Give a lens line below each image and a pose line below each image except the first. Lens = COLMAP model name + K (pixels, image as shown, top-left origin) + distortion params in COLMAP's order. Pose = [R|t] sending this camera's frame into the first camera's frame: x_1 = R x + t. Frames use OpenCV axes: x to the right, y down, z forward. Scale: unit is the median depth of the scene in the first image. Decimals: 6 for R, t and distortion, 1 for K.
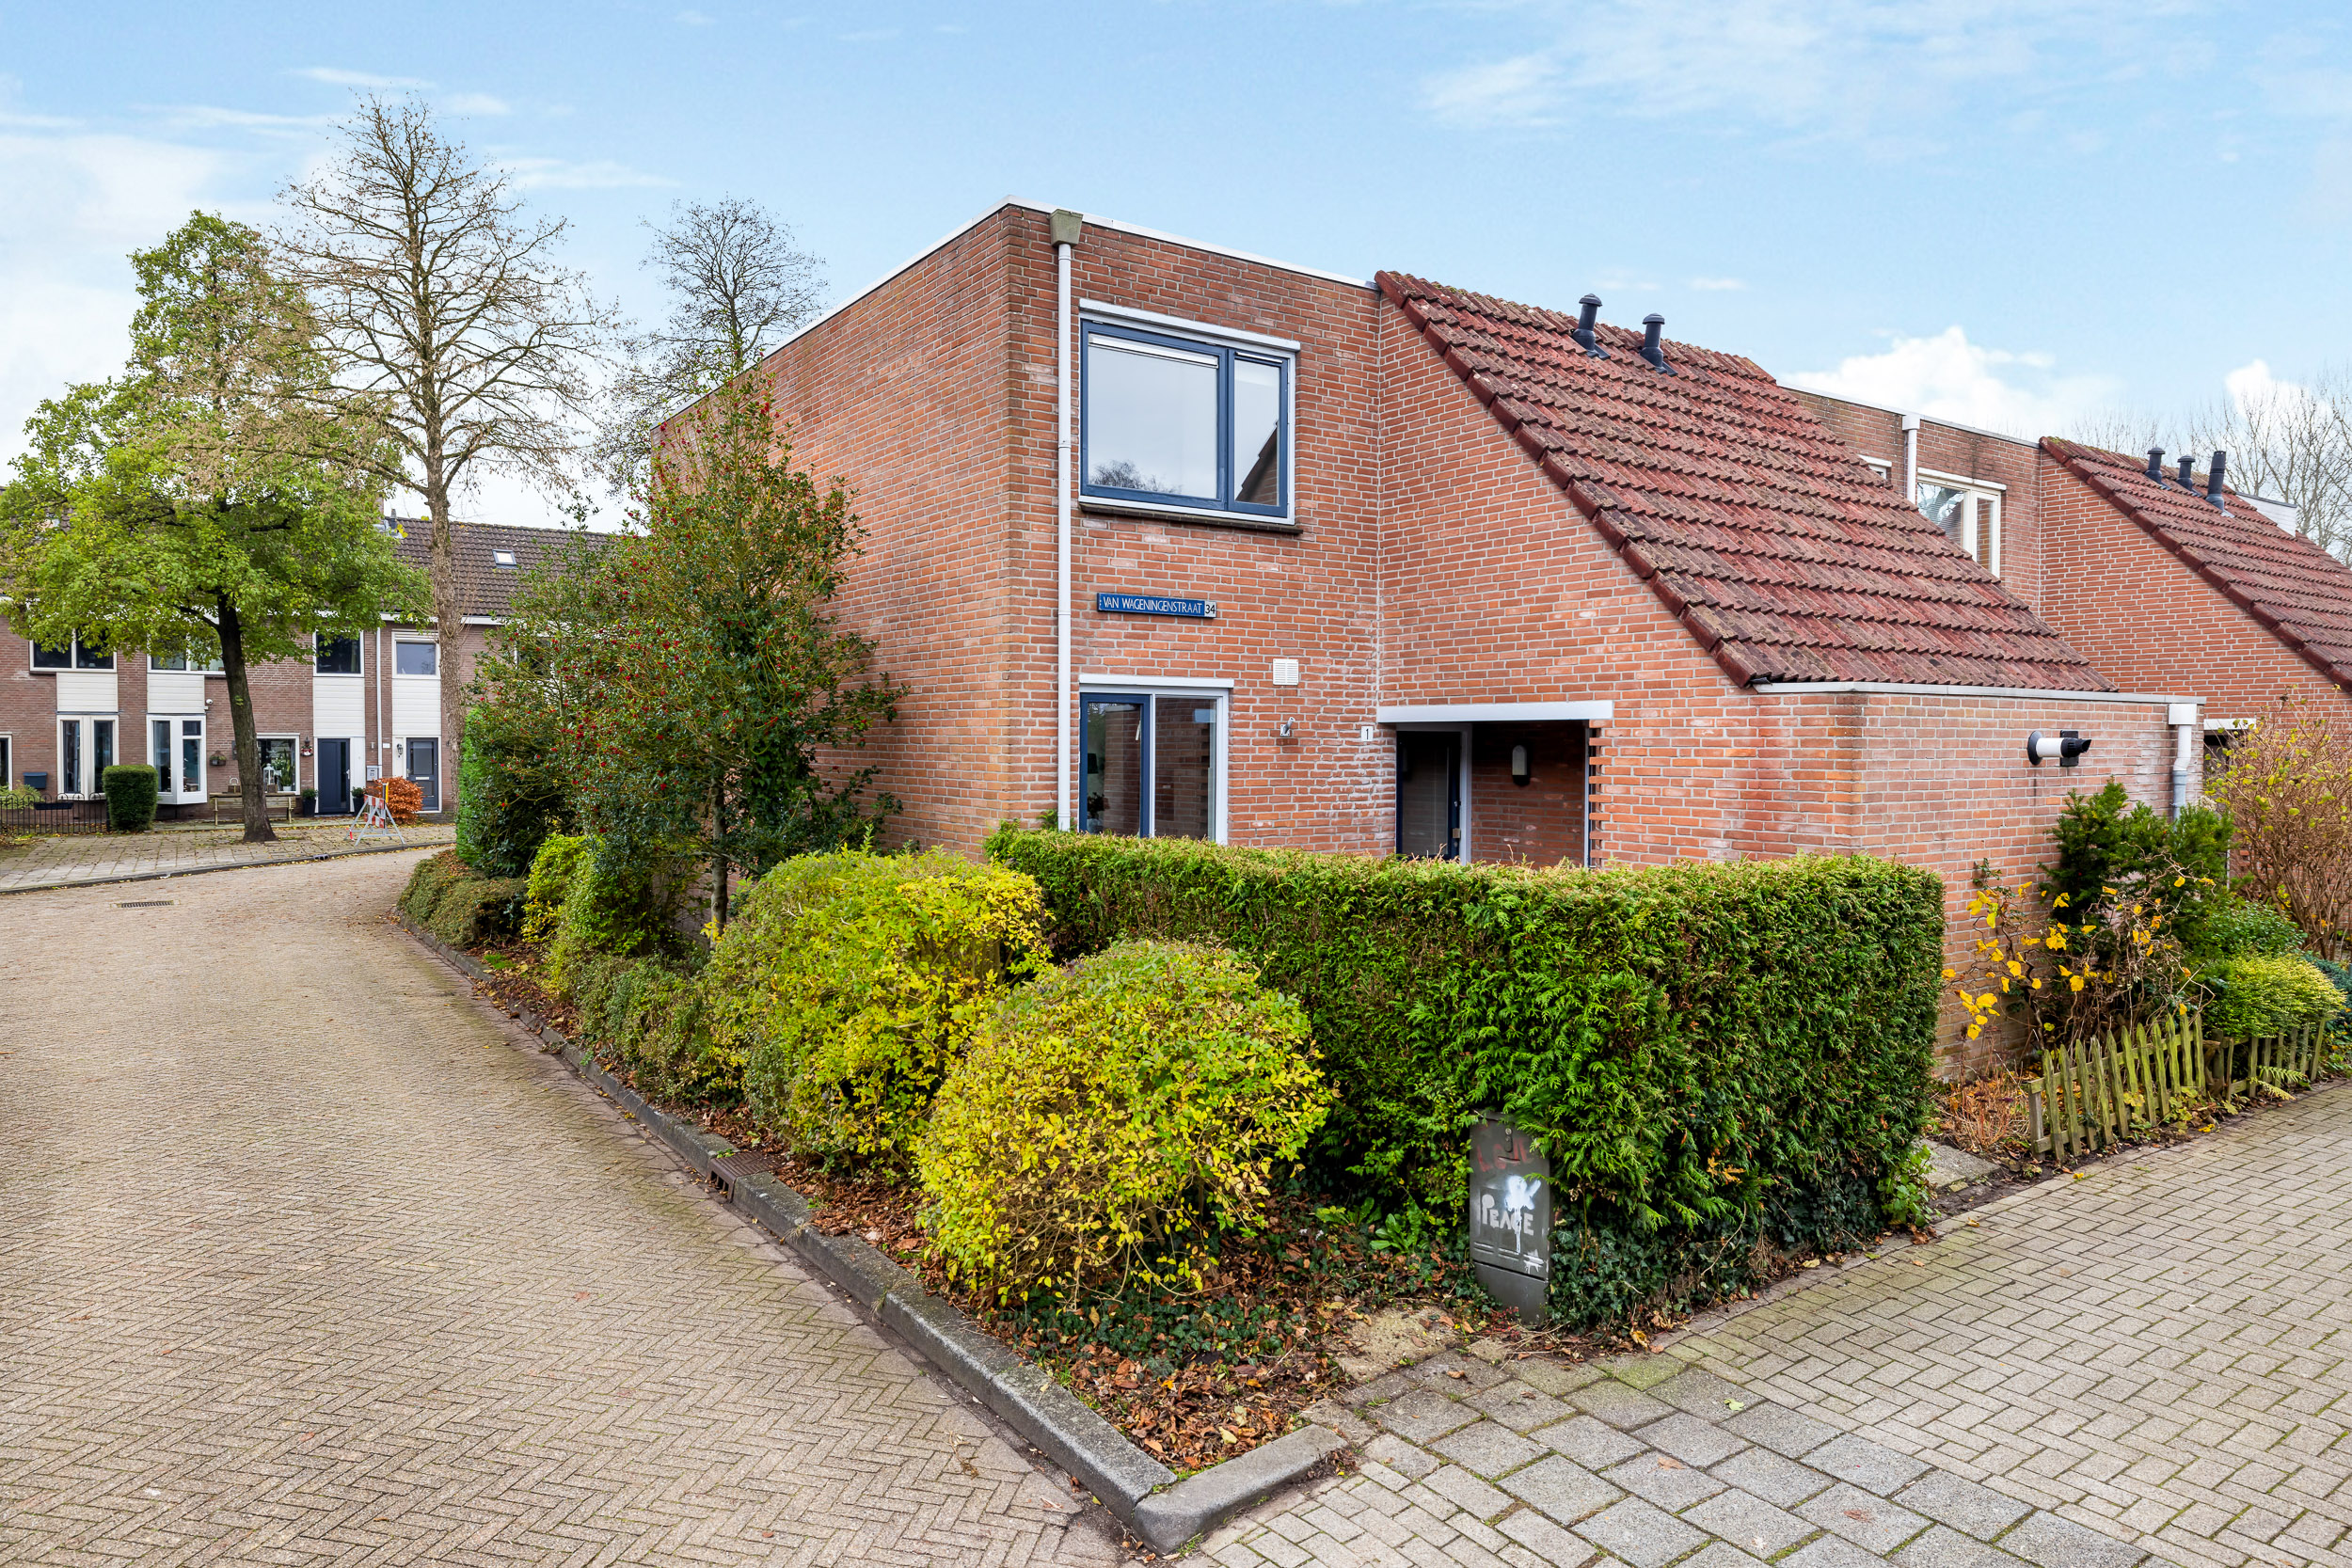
lens RADIAL K [[1451.8, 0, 1163.0], [0, 1451.8, 764.3], [0, 0, 1]] dist [-0.002763, 0.005713]
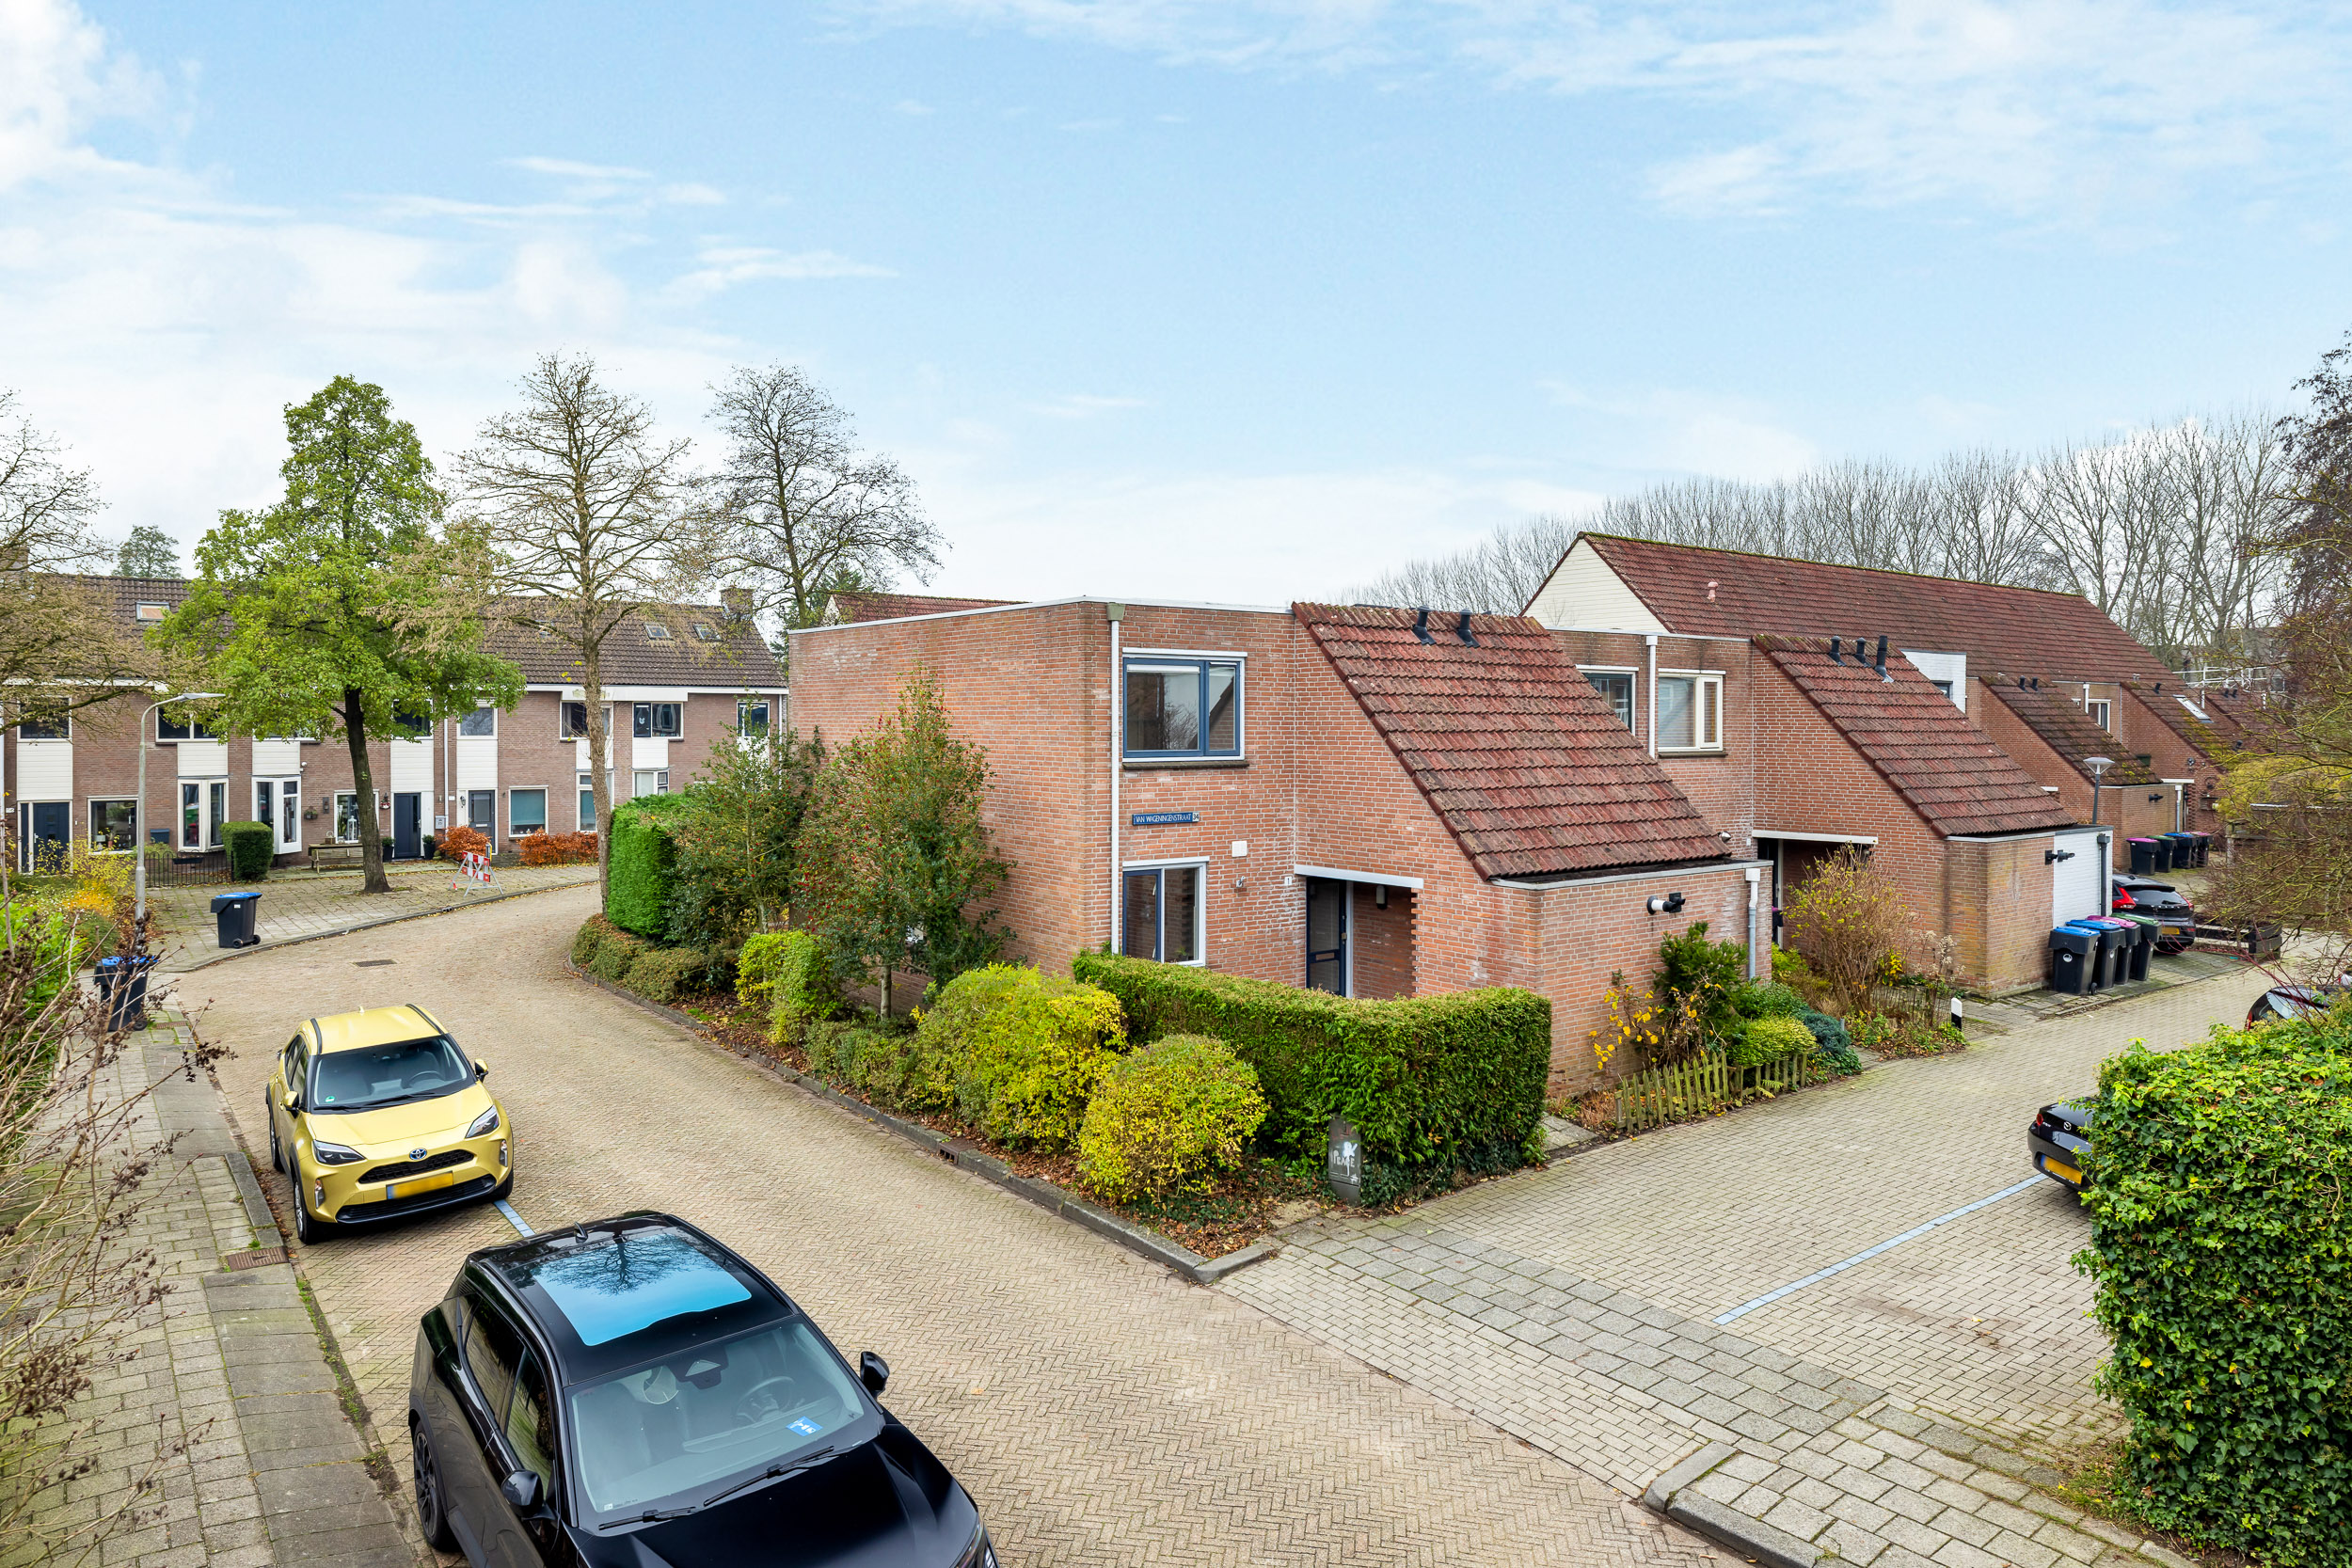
lens RADIAL K [[1503.6, 0, 1168.8], [0, 1503.6, 718.4], [0, 0, 1]] dist [-0.002330, 0.003815]
pose [[0.998730, -0.001880, 0.050339, -0.095813], [0.002605, 0.999894, -0.014341, -0.214449], [-0.050306, 0.014454, 0.998629, -0.832961]]
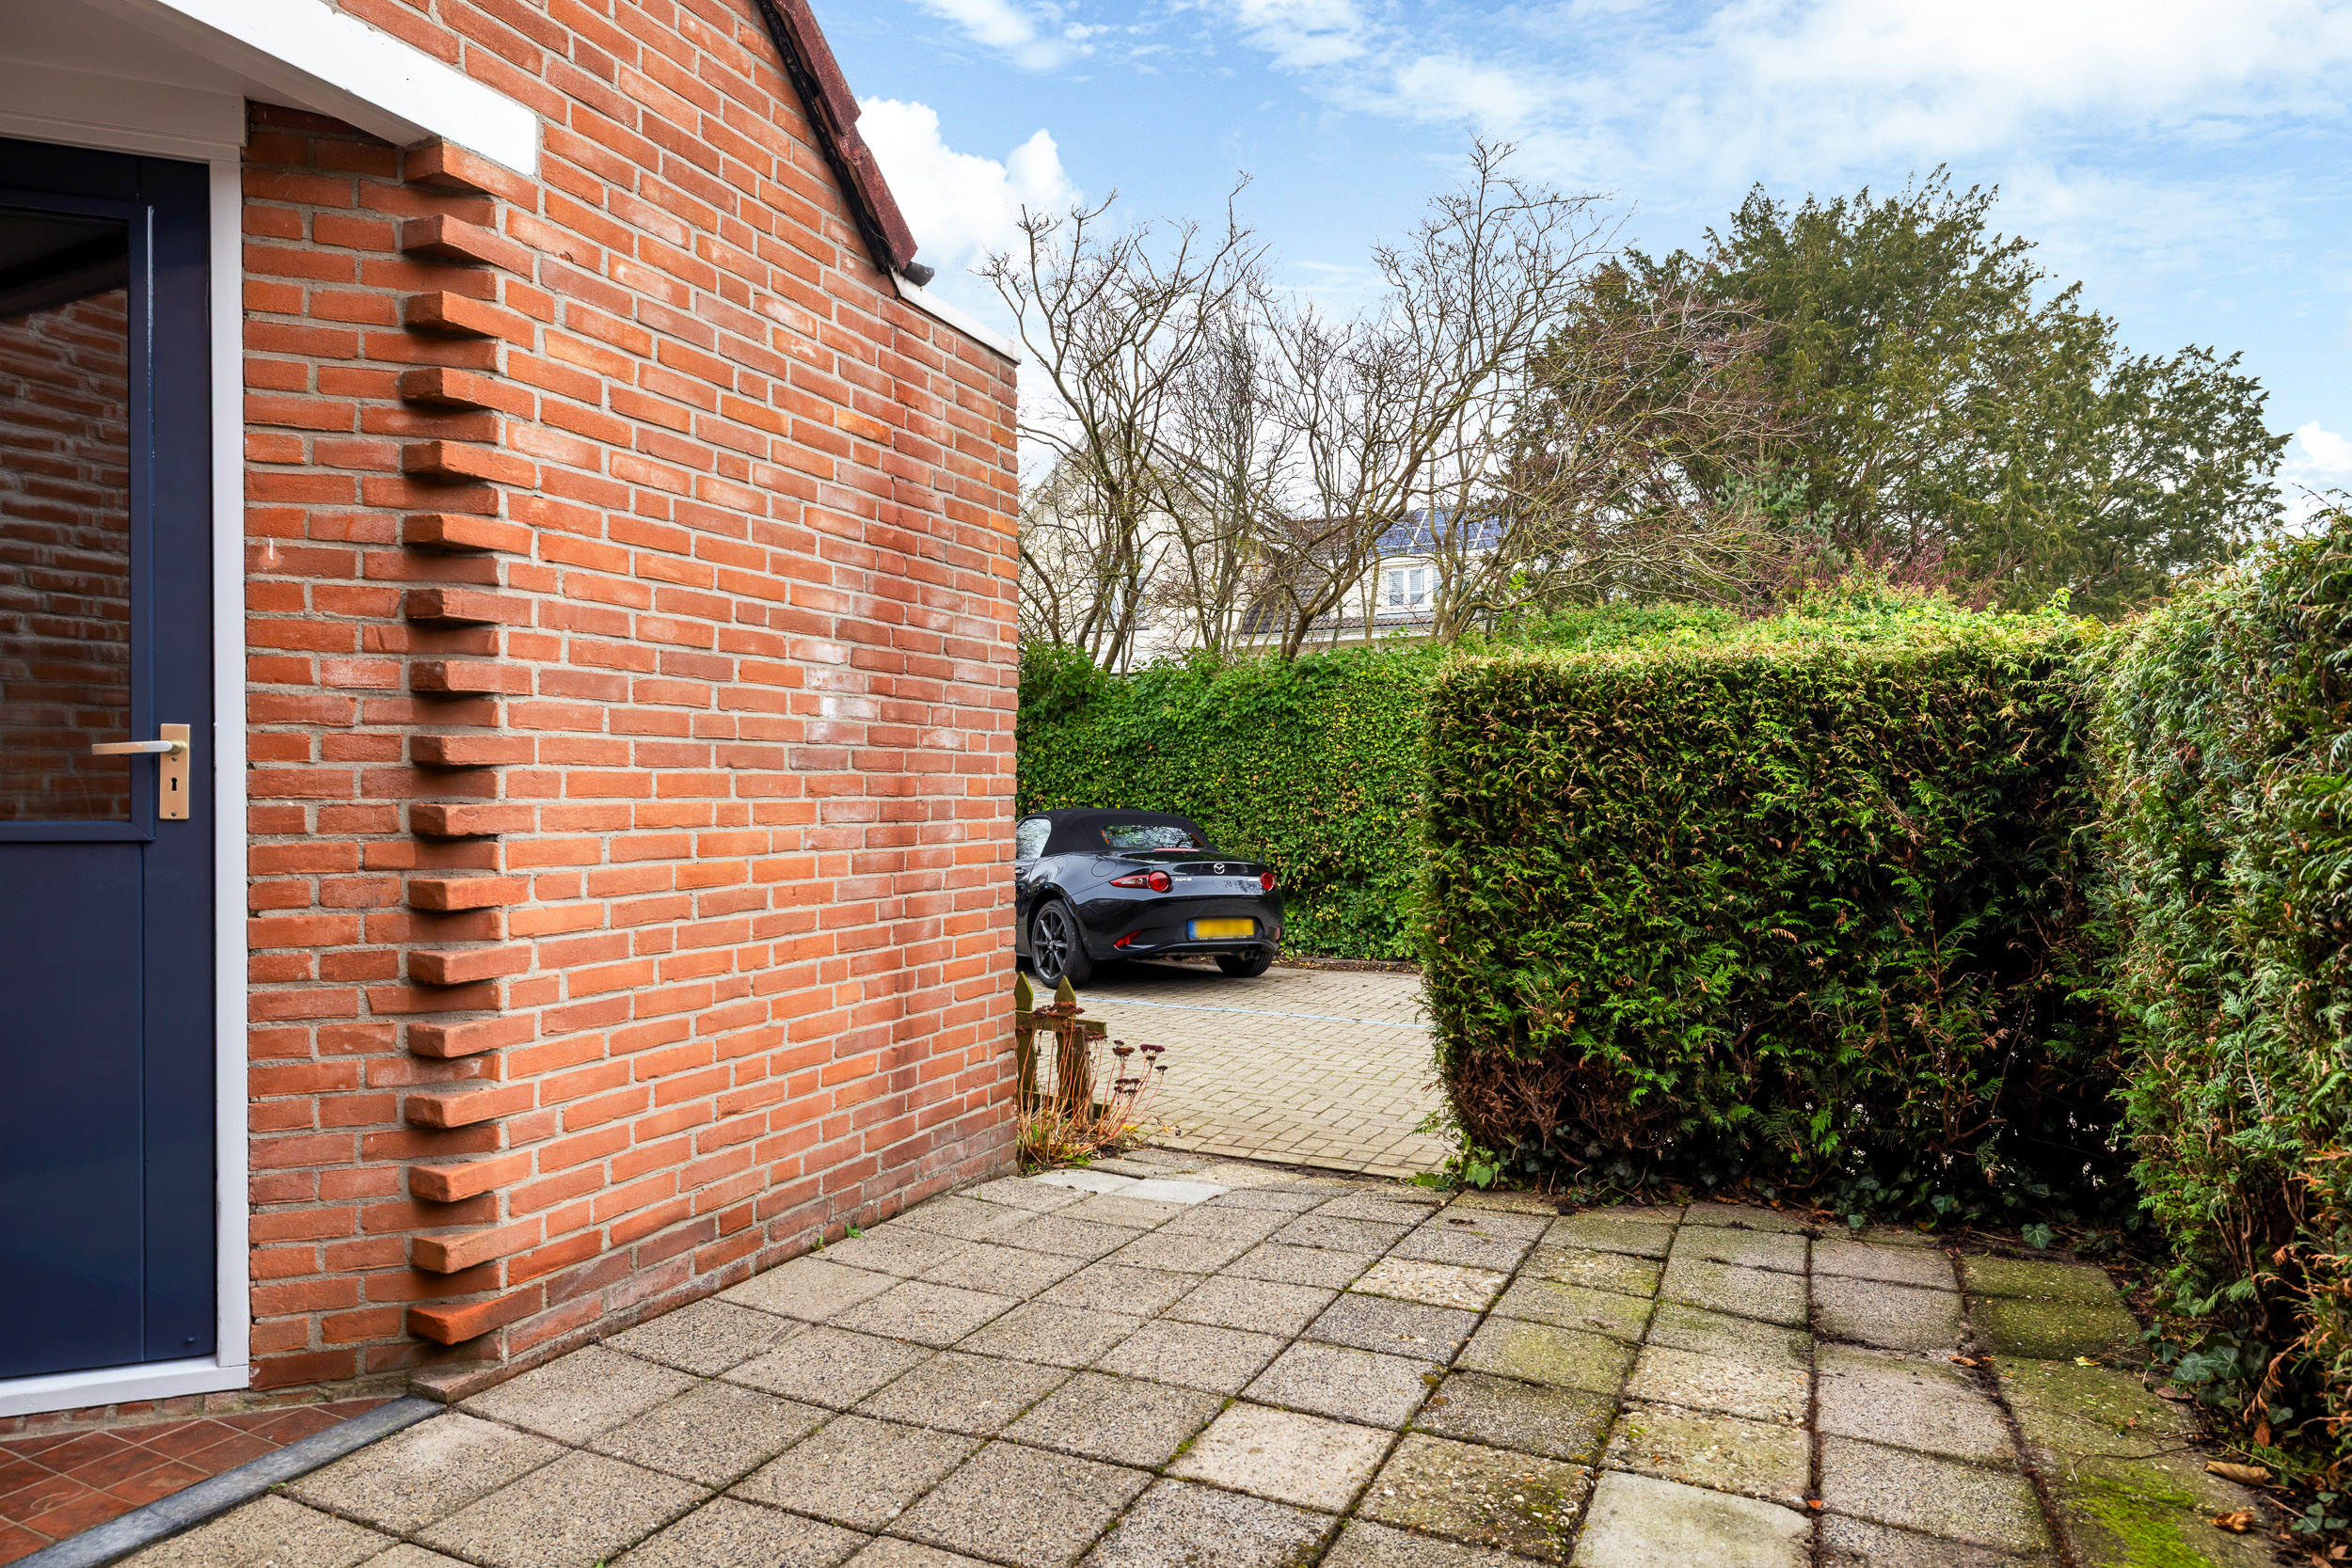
lens RADIAL K [[1368.4, 0, 1182.6], [0, 1368.4, 795.0], [0, 0, 1]] dist [0.000568, -0.000441]
pose [[-0.520862, -0.008477, 0.853599, 0.024969], [0.010883, 0.999803, 0.016570, 0.080961], [-0.853572, 0.017921, -0.520667, 1.028150]]
